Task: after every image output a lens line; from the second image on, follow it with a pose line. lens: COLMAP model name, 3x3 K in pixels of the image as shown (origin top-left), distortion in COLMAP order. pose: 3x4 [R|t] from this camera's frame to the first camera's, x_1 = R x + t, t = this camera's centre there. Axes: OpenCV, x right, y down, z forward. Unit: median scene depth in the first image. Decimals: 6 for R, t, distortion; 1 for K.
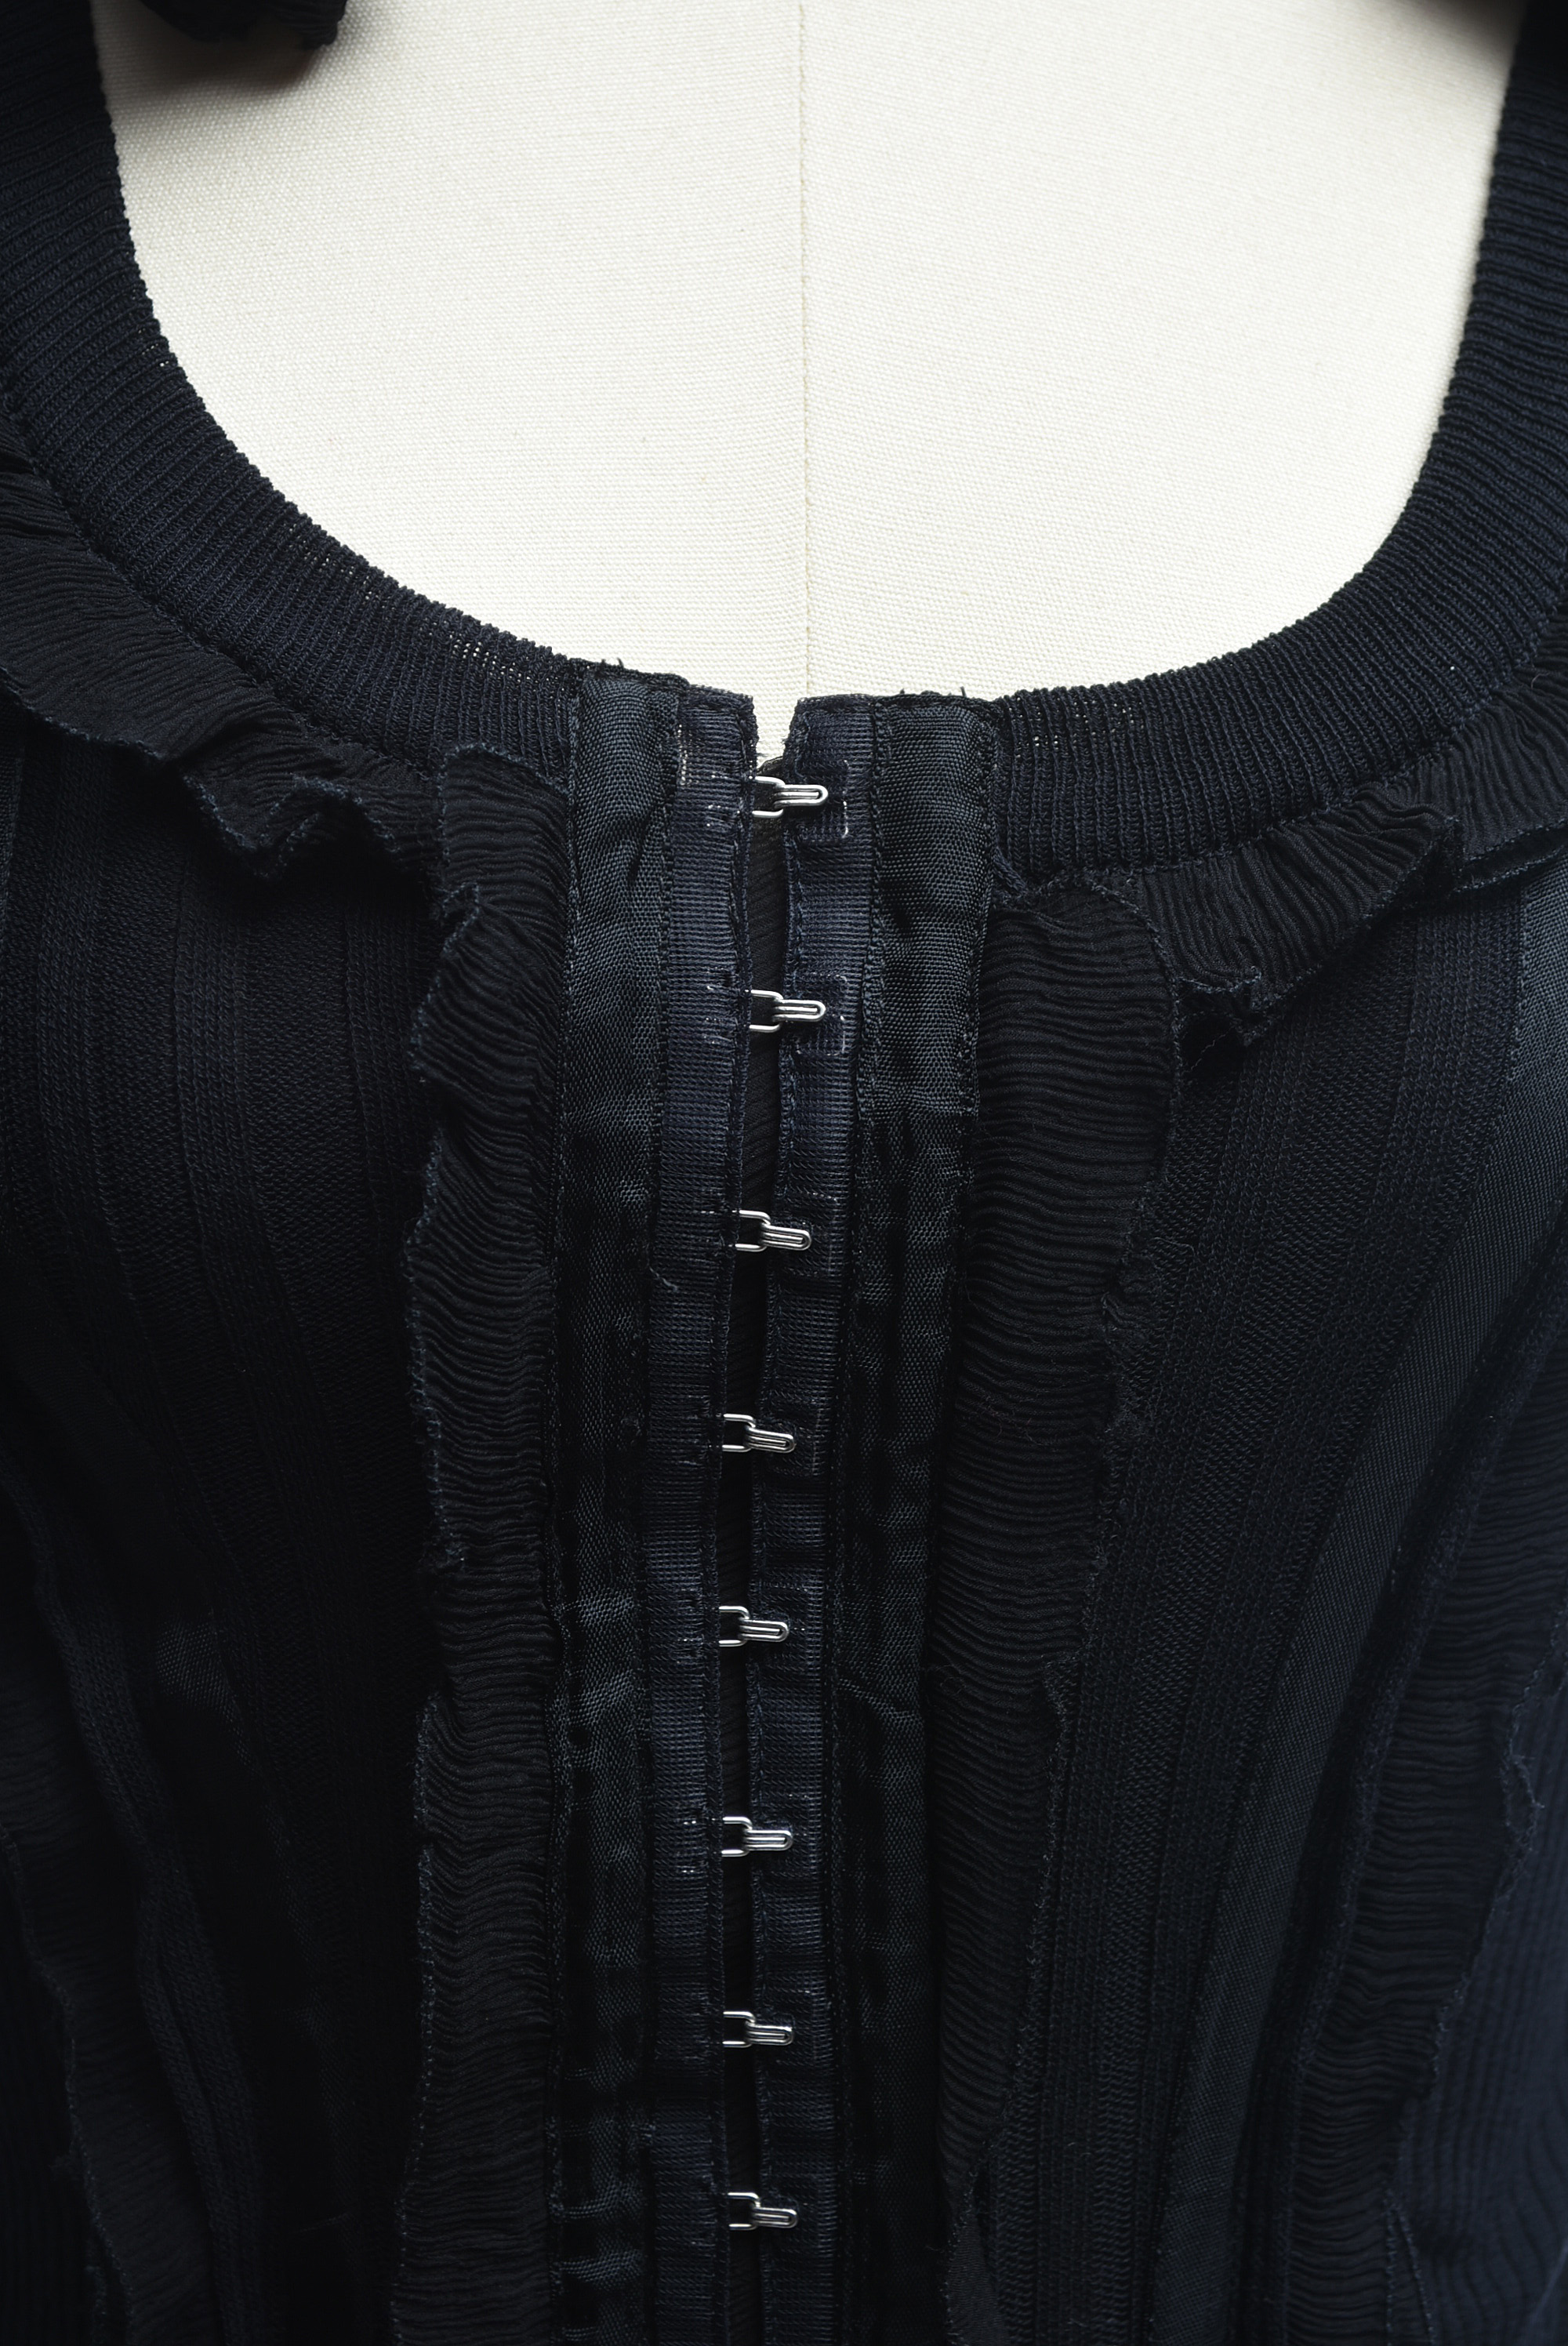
lens RADIAL K [[5352.3, 0, 790.0], [0, 5352.3, 1164.2], [0, 0, 1]] dist [-0.007070, 0.000000]
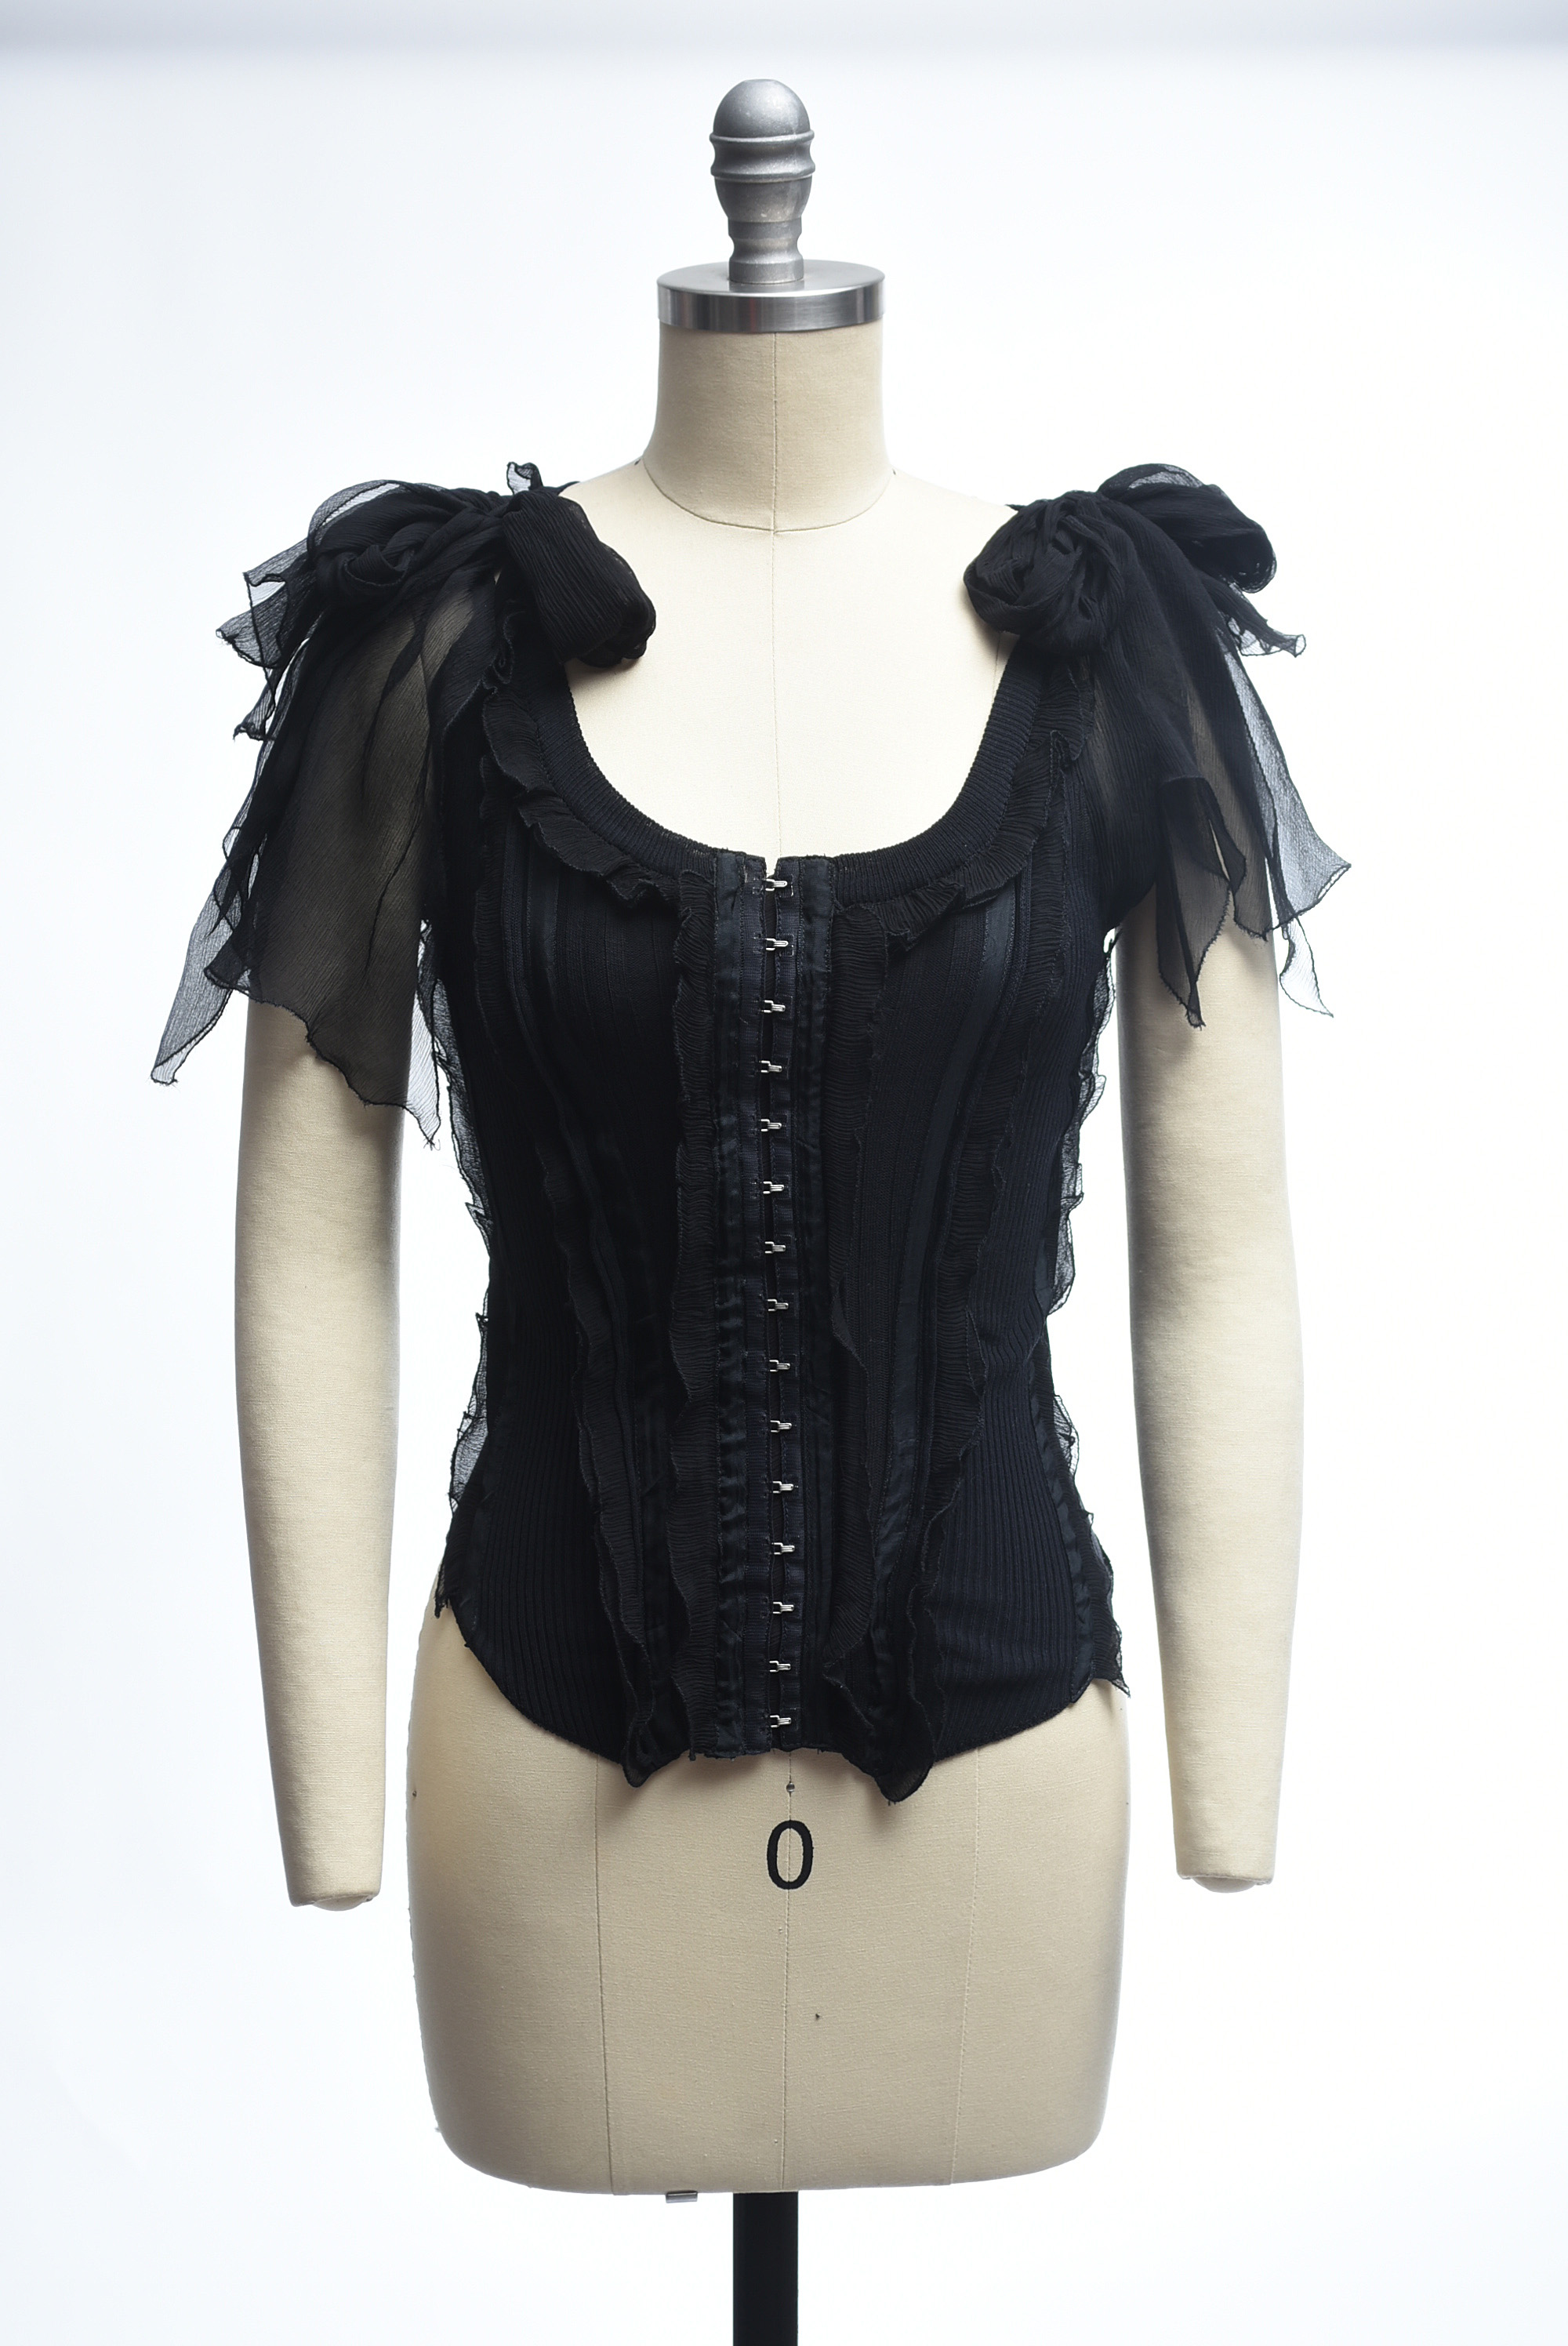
lens RADIAL K [[4776.2, 0, 797.9], [0, 4776.2, 1165.3], [0, 0, 1]] dist [-0.019656, 0.000000]
pose [[0.999672, -0.024220, 0.008338, -0.016369], [0.024722, 0.997470, -0.066657, 0.325170], [-0.006703, 0.066841, 0.997741, -2.124081]]
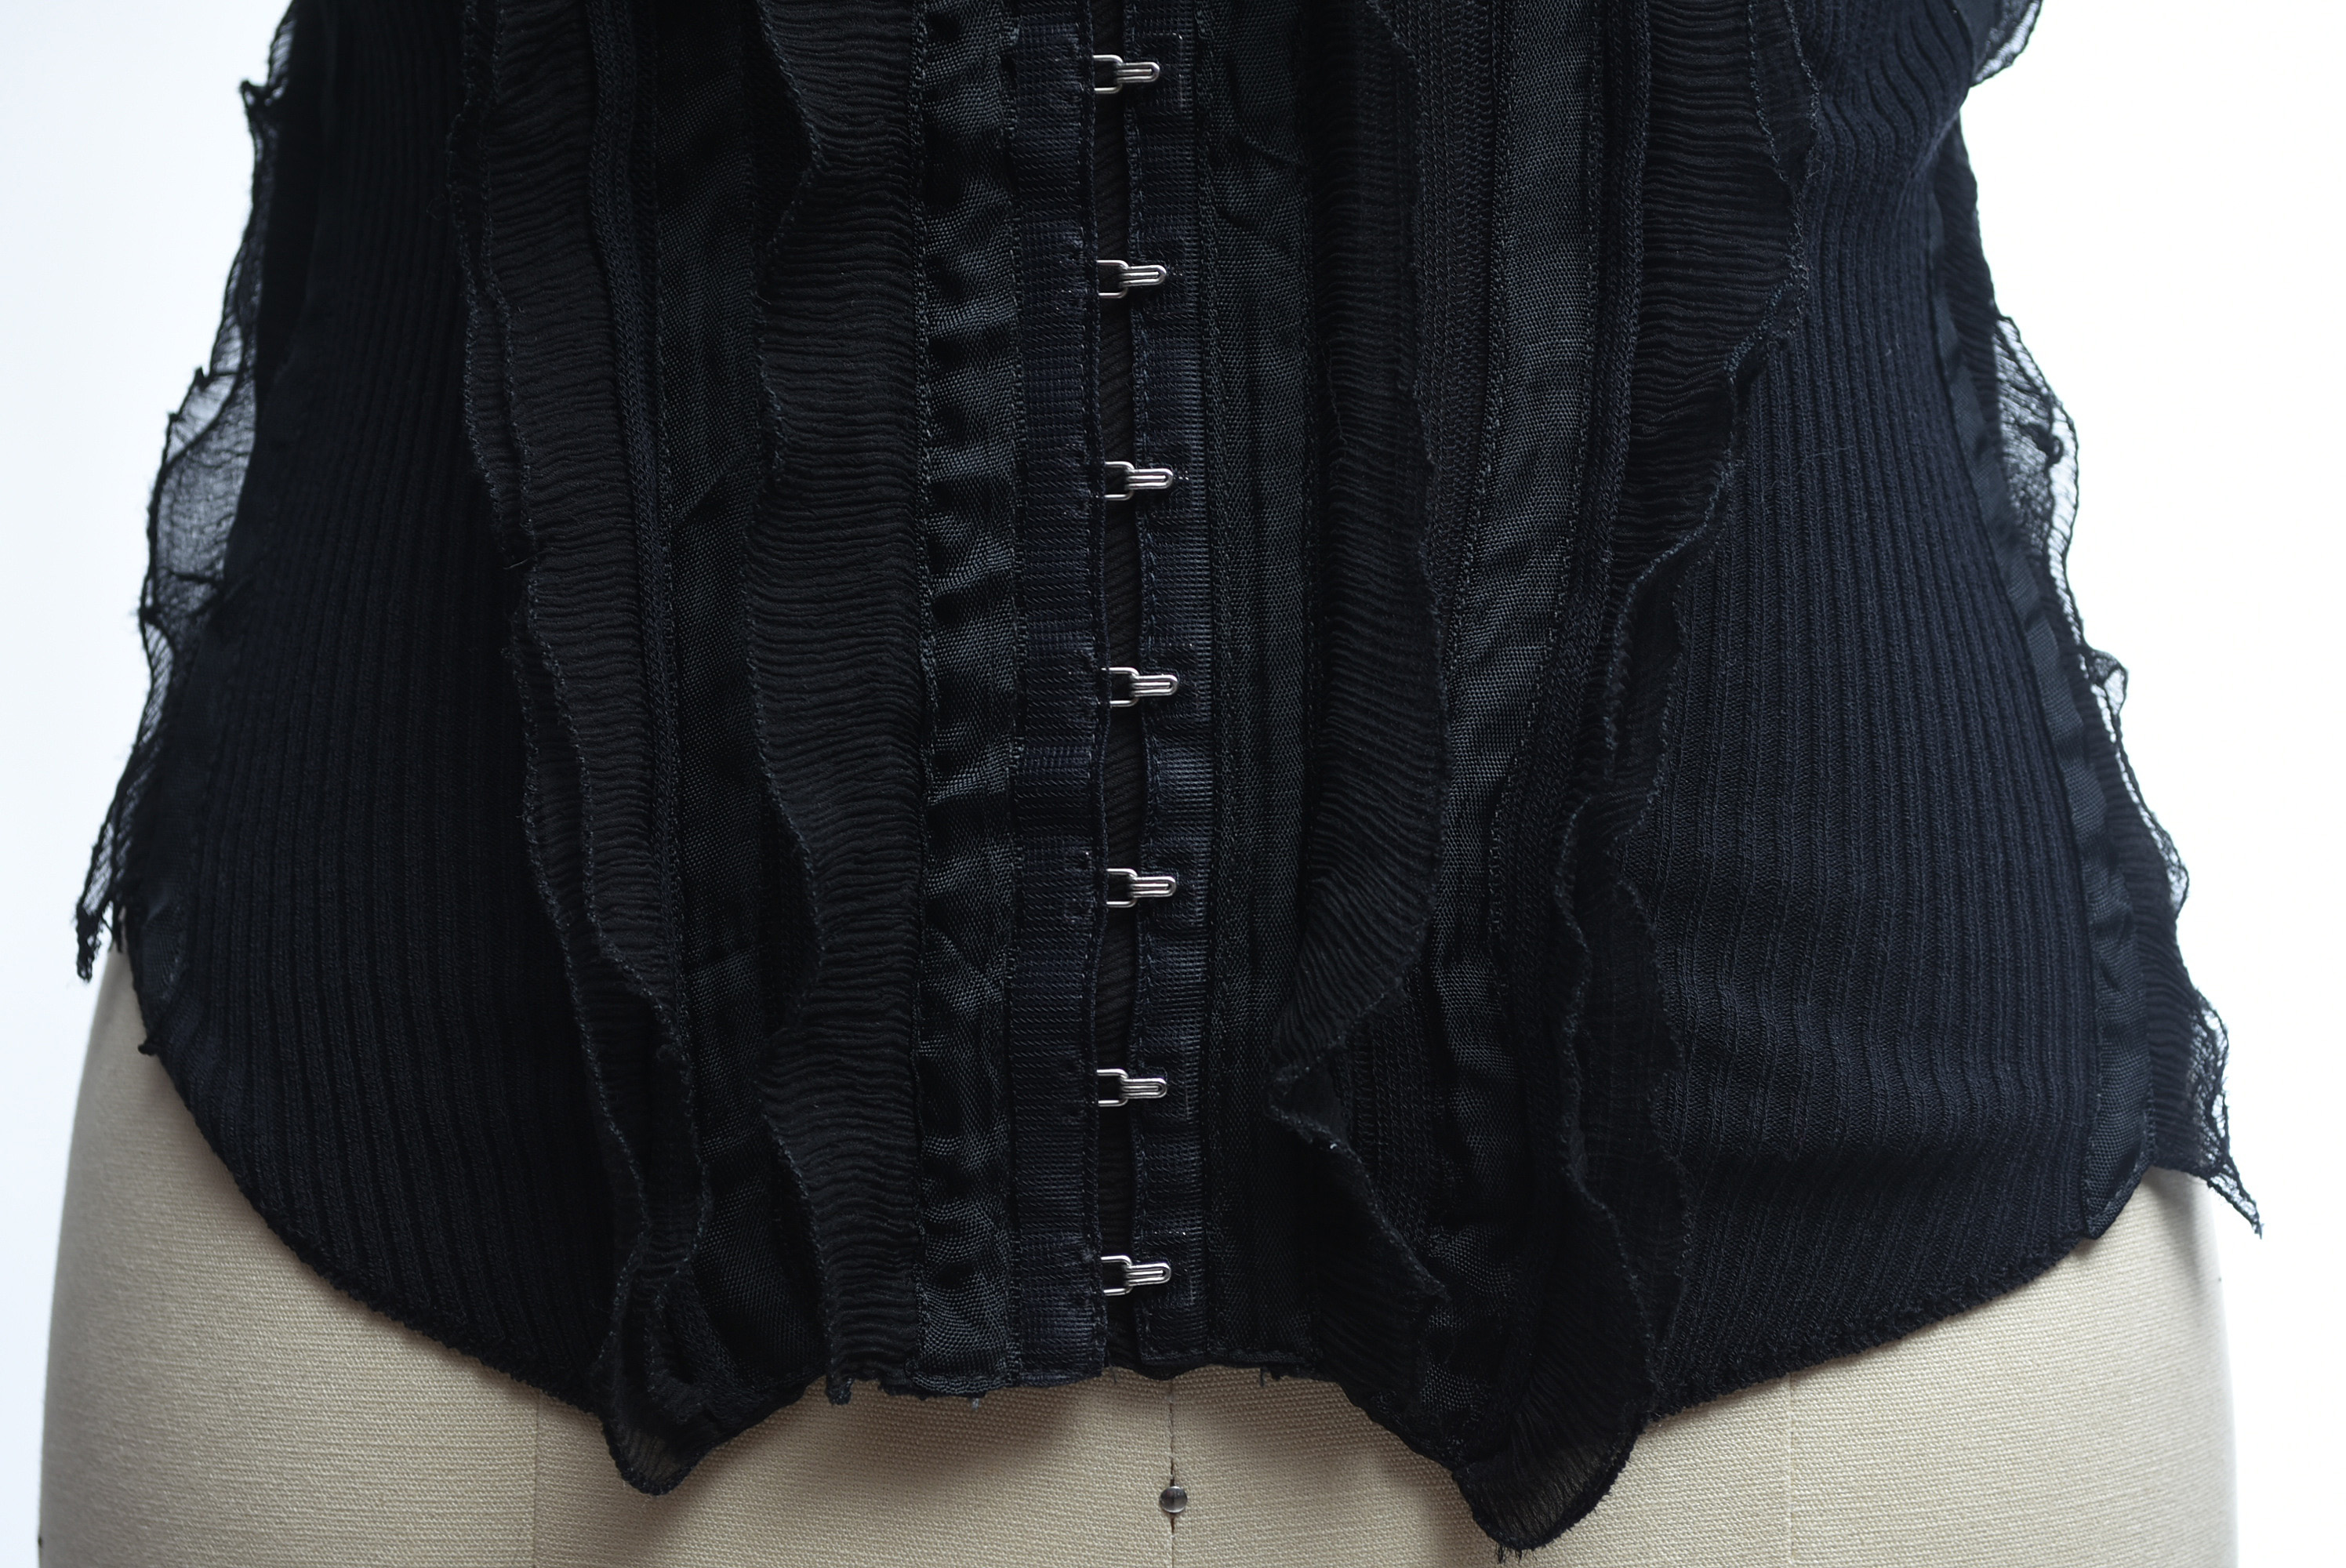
lens RADIAL K [[4977.2, 0, 1150.5], [0, 4977.2, 780.3], [0, 0, 1]] dist [0.003264, 0.000000]
pose [[0.998935, -0.028369, -0.036379, 0.031815], [0.023685, 0.992090, -0.123273, 0.508308], [0.039589, 0.122280, 0.991706, 0.094372]]
